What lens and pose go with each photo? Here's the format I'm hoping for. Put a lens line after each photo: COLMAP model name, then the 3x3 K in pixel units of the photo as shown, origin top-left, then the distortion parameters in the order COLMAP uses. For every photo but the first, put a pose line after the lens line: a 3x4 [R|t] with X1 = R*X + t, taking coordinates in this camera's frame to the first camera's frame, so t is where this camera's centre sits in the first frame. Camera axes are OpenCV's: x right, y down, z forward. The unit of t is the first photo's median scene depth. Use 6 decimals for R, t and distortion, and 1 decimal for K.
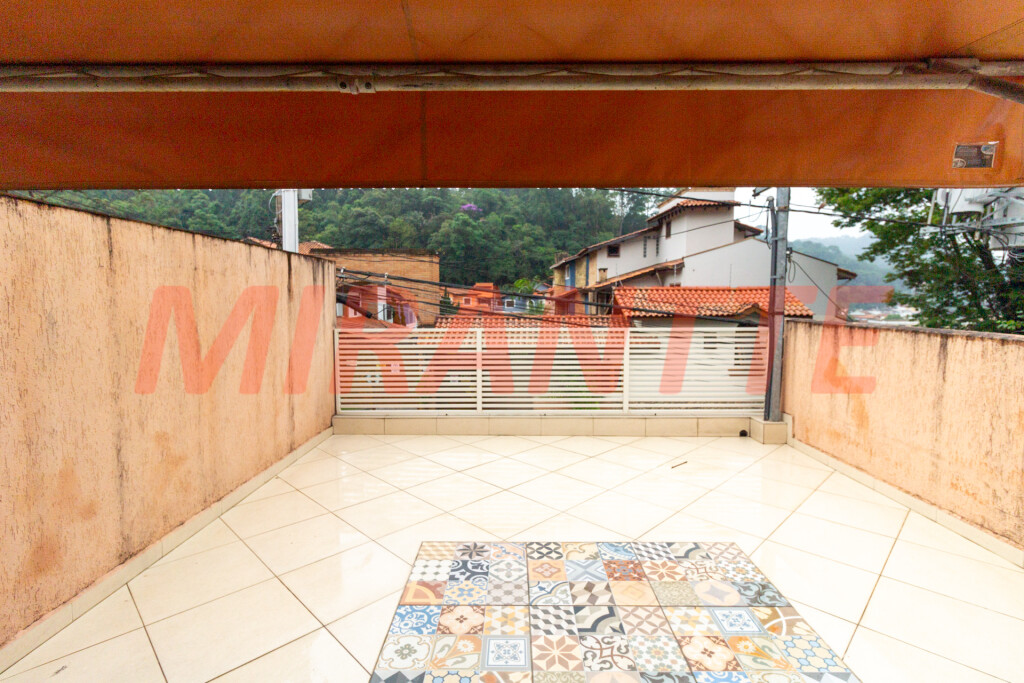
lens RADIAL K [[495.7, 0, 512.8], [0, 495.7, 339.6], [0, 0, 1]] dist [0.001232, 0.000612]
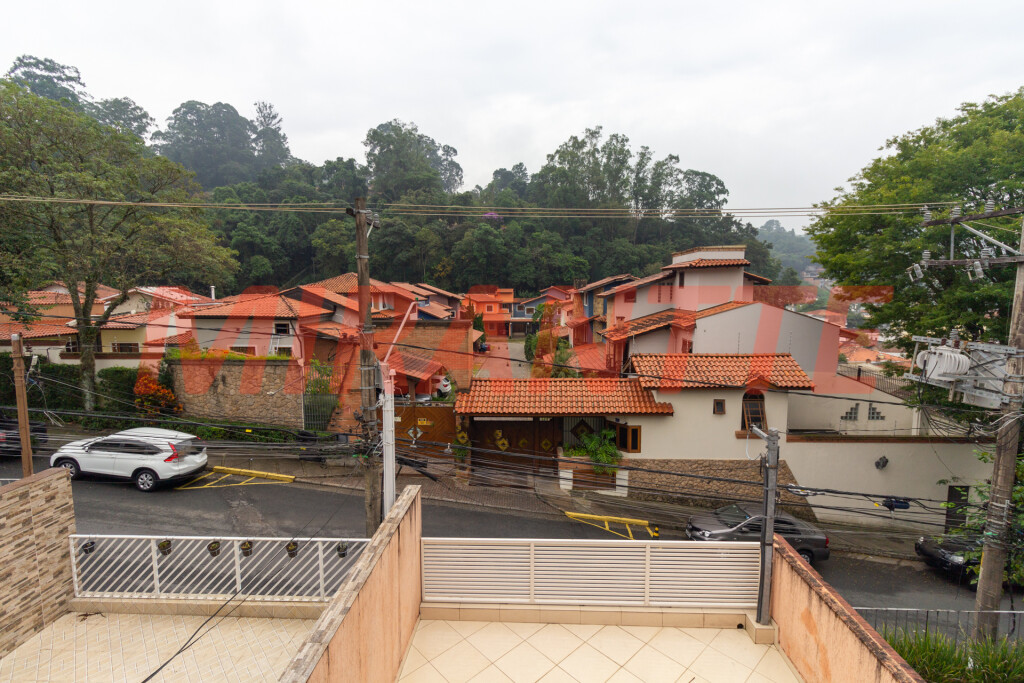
lens RADIAL K [[473.1, 0, 512.2], [0, 473.1, 339.9], [0, 0, 1]] dist [-0.000157, 0.000874]
pose [[0.999262, -0.000669, -0.038407, -0.115609], [0.001636, 0.999682, 0.025167, -0.915541], [0.038378, -0.025212, 0.998945, -0.345365]]
